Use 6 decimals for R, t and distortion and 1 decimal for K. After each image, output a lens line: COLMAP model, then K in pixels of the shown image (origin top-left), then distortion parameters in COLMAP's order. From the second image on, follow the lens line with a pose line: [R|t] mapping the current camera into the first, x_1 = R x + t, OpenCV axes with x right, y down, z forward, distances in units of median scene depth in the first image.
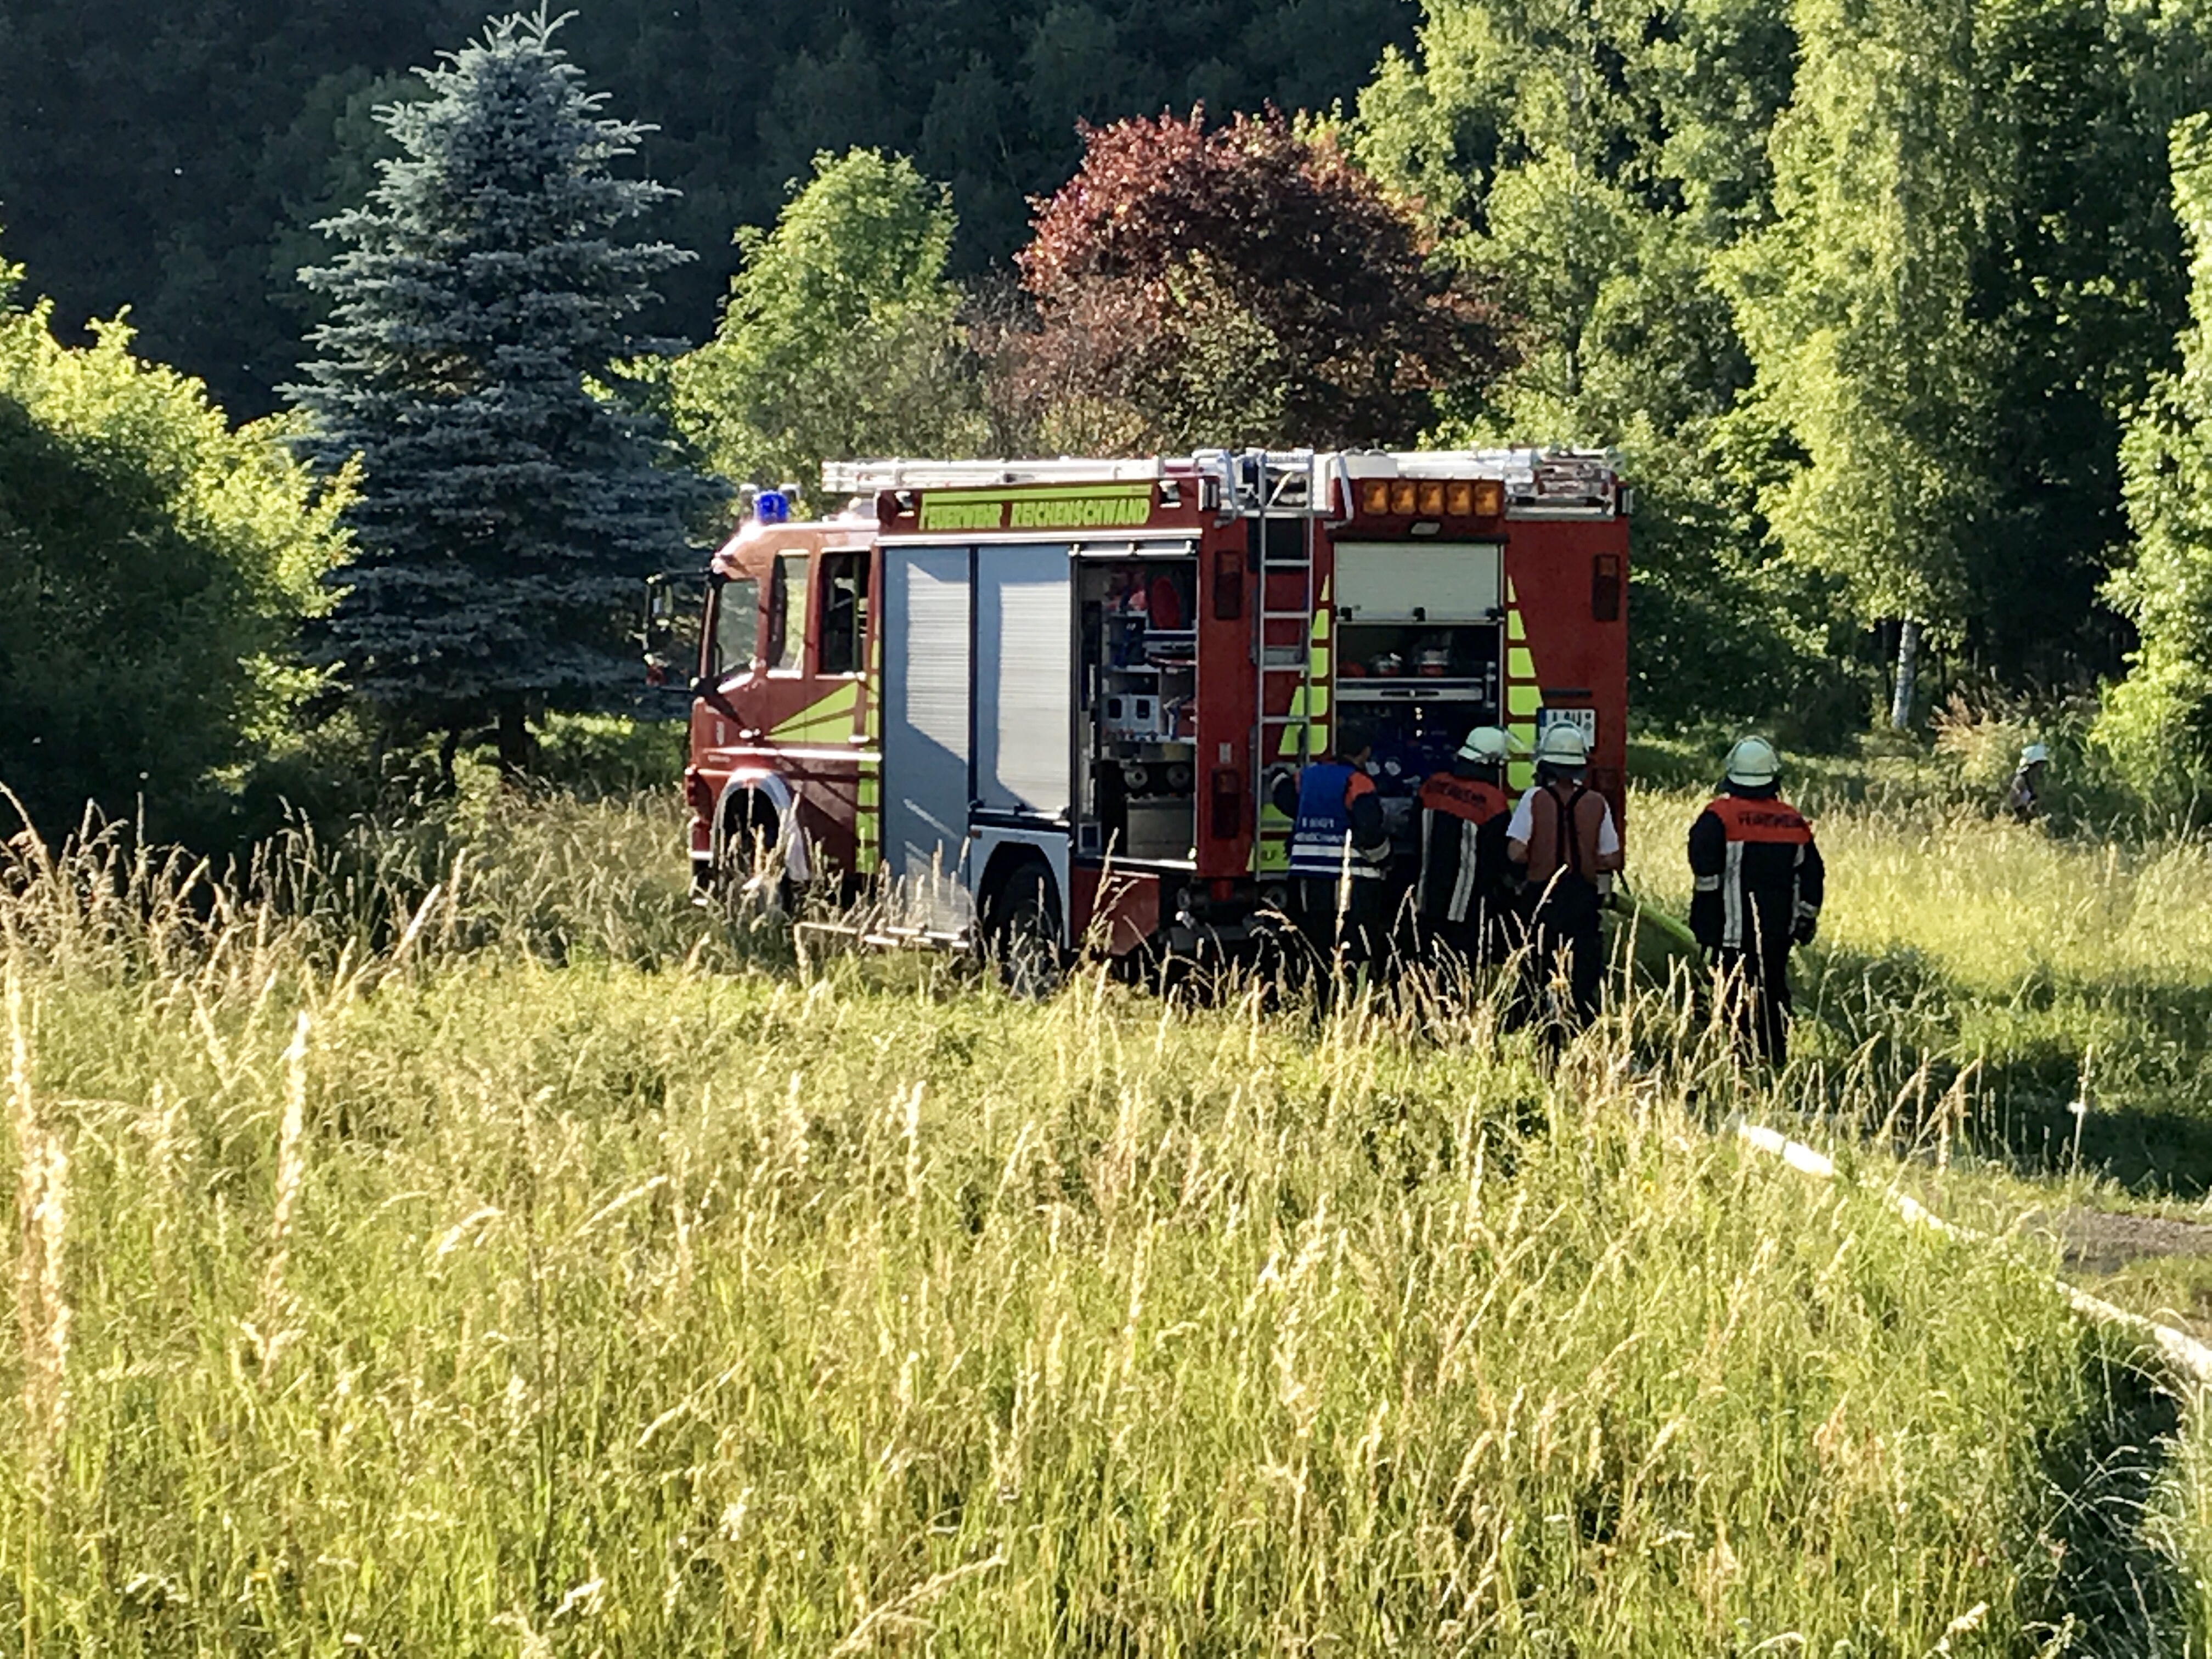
lens RADIAL K [[5858.5, 0, 1081.3], [0, 5858.5, 766.4], [0, 0, 1]] dist [0.247382, 0.000000]
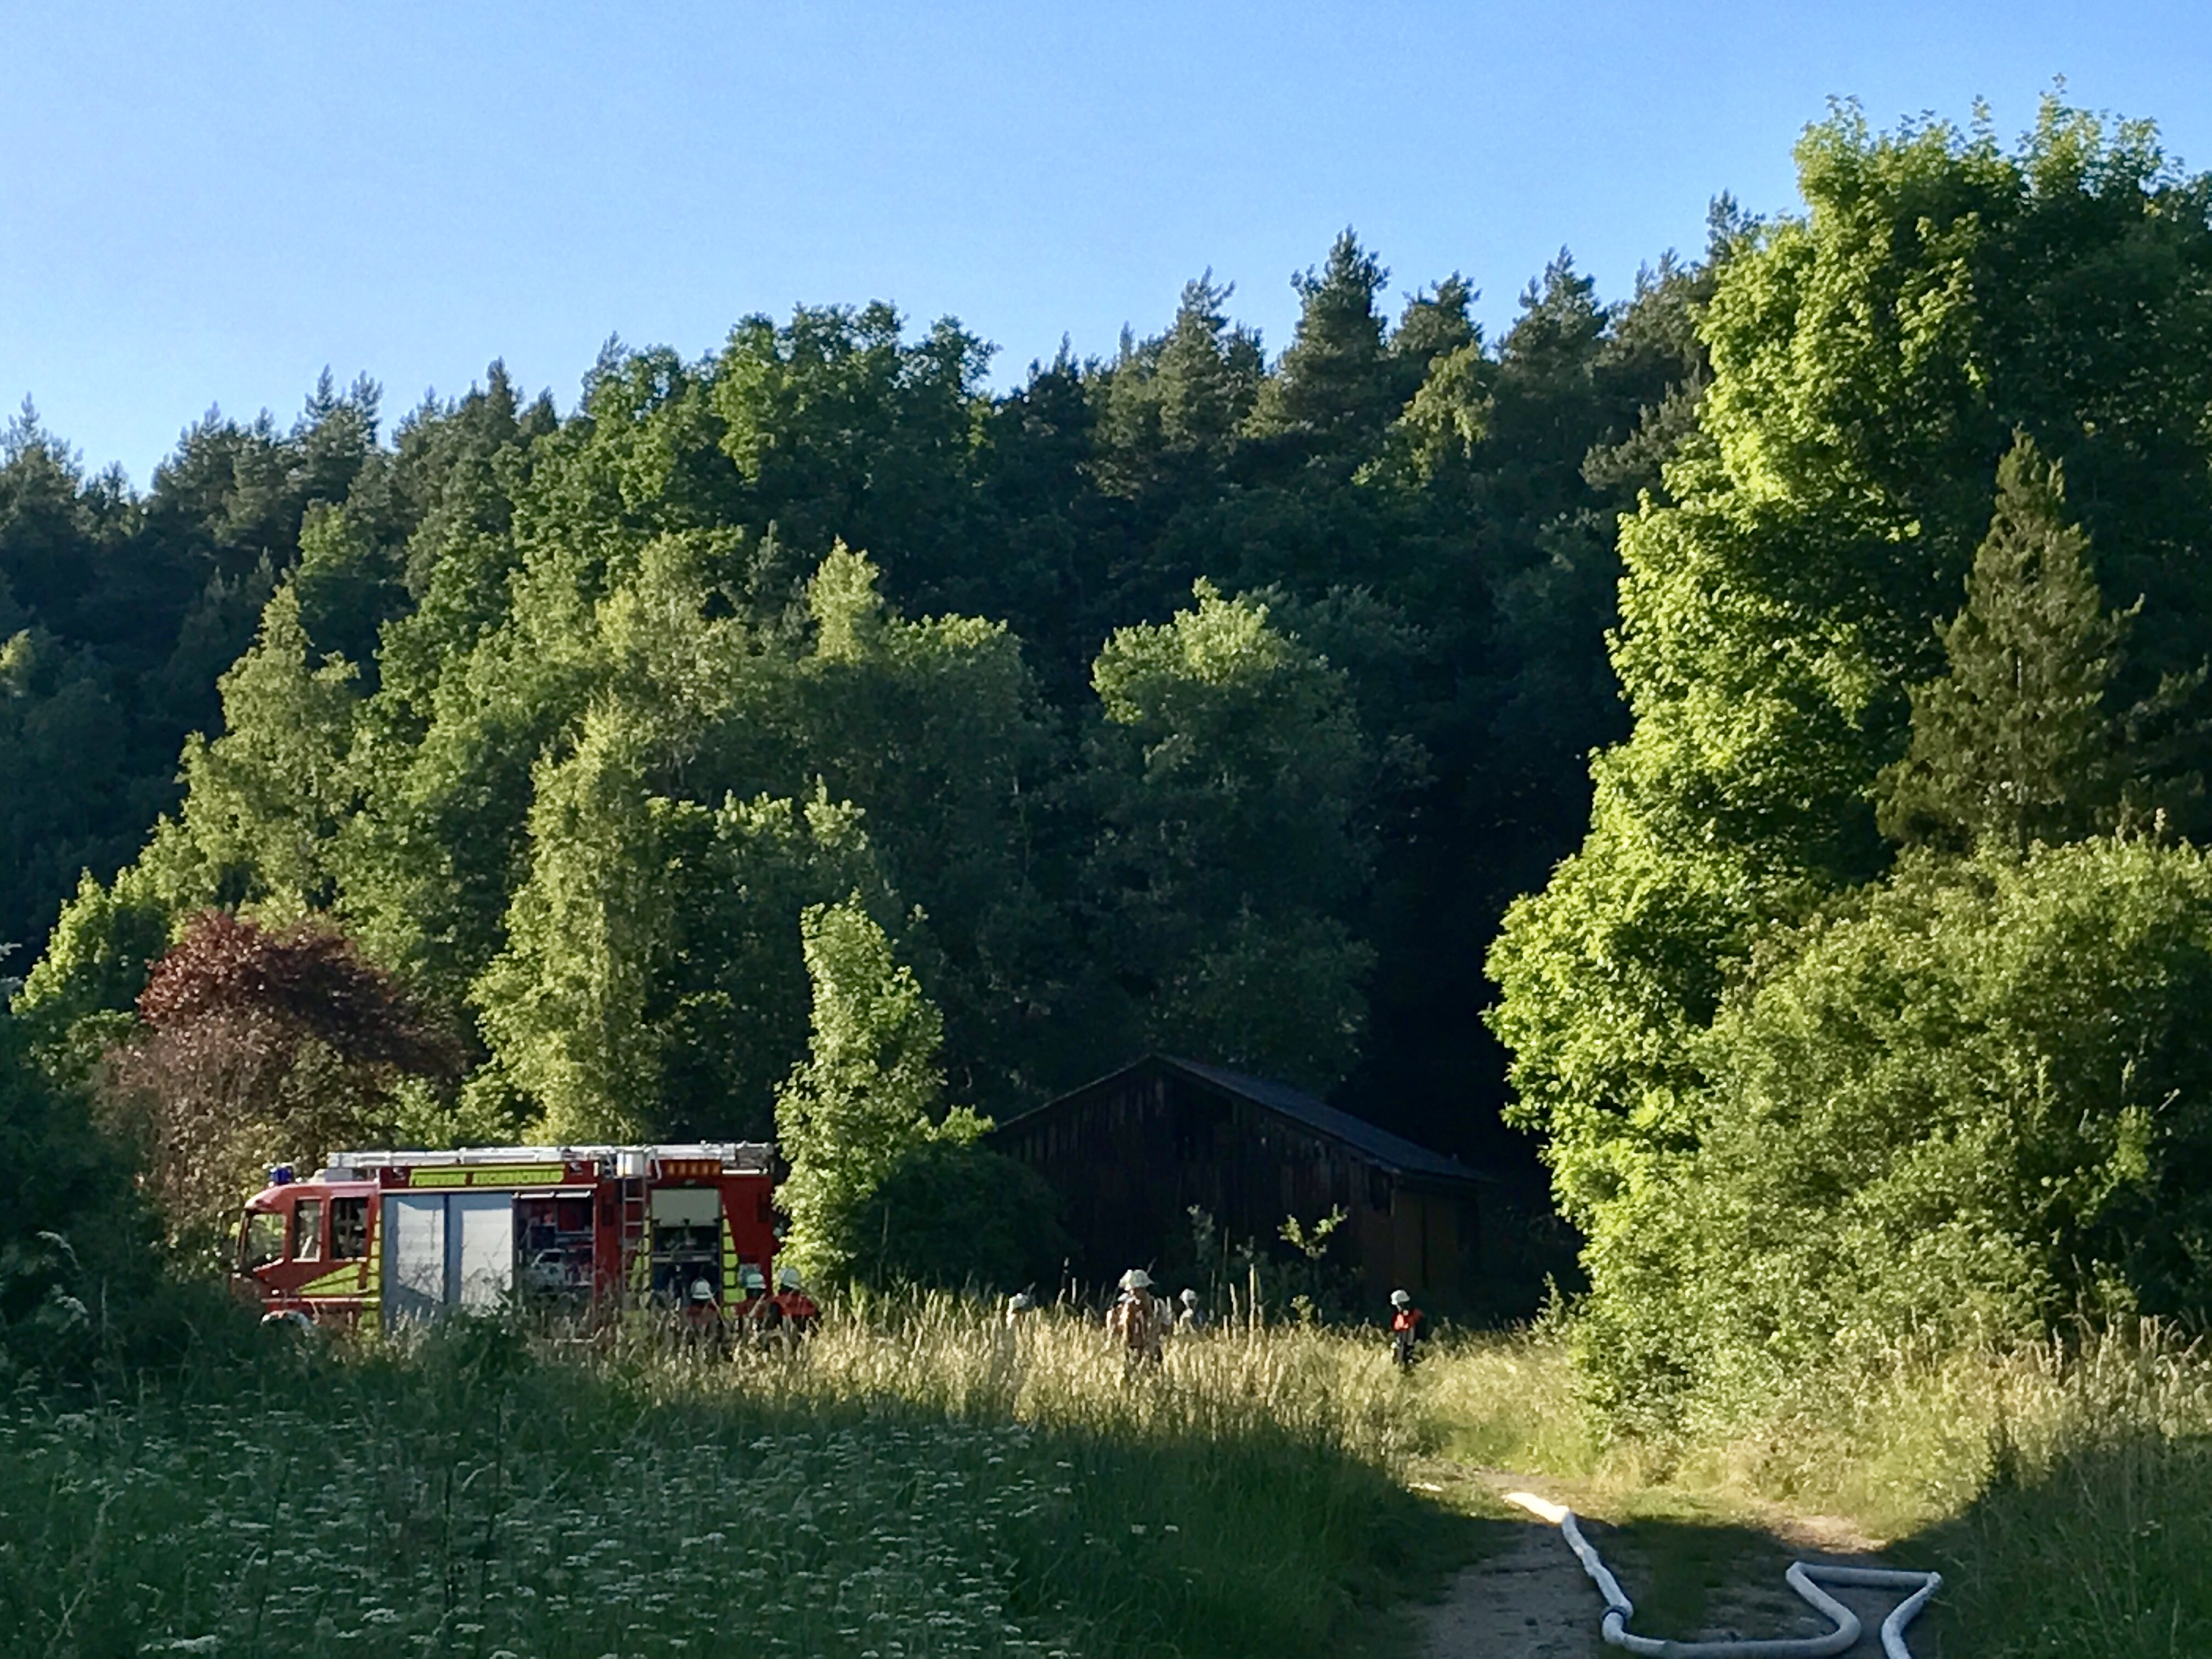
lens RADIAL K [[5208.1, 0, 1135.4], [0, 5208.1, 768.6], [0, 0, 1]] dist [0.212931, 0.000000]
pose [[0.953909, 0.007357, 0.300005, -0.160579], [0.025580, 0.994068, -0.105711, 0.006994], [-0.299003, 0.108513, 0.948062, -0.396507]]
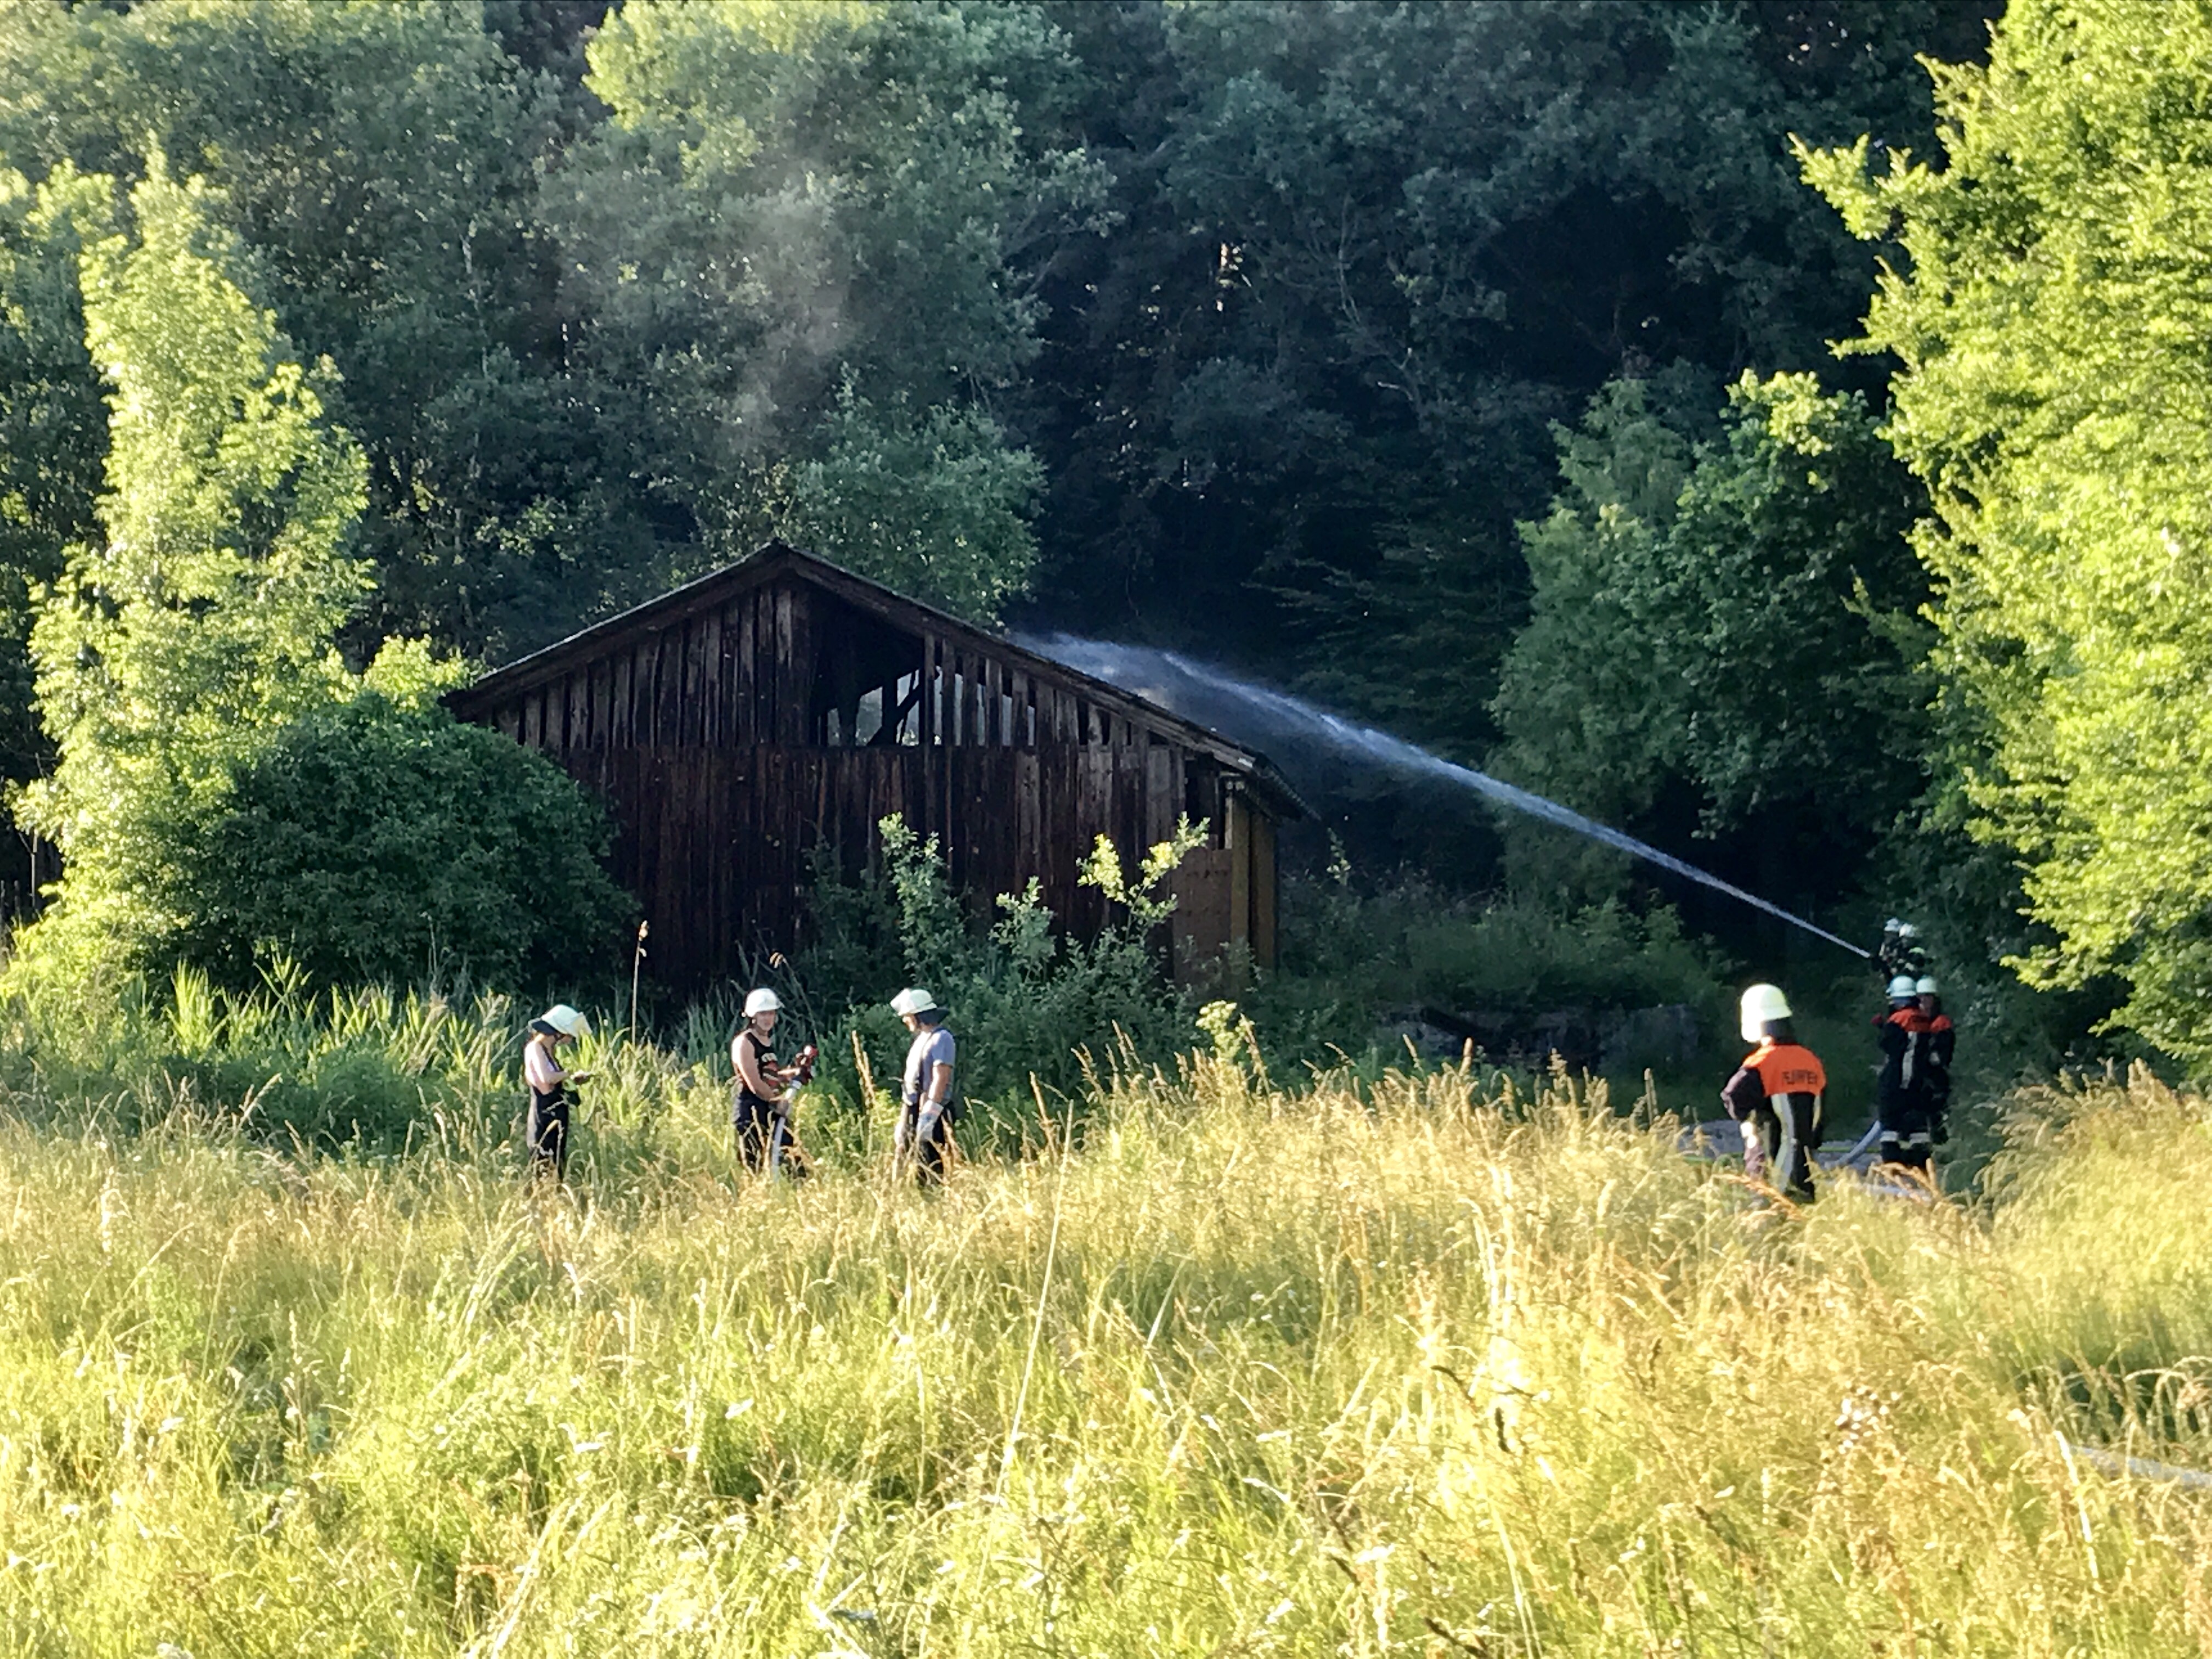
lens RADIAL K [[4297.4, 0, 1129.6], [0, 4297.4, 761.0], [0, 0, 1]] dist [0.093916, 0.000000]
pose [[0.901175, -0.001169, 0.433453, 0.053432], [0.027510, 0.998135, -0.054502, 0.000379], [-0.432581, 0.061040, 0.899526, 0.398233]]
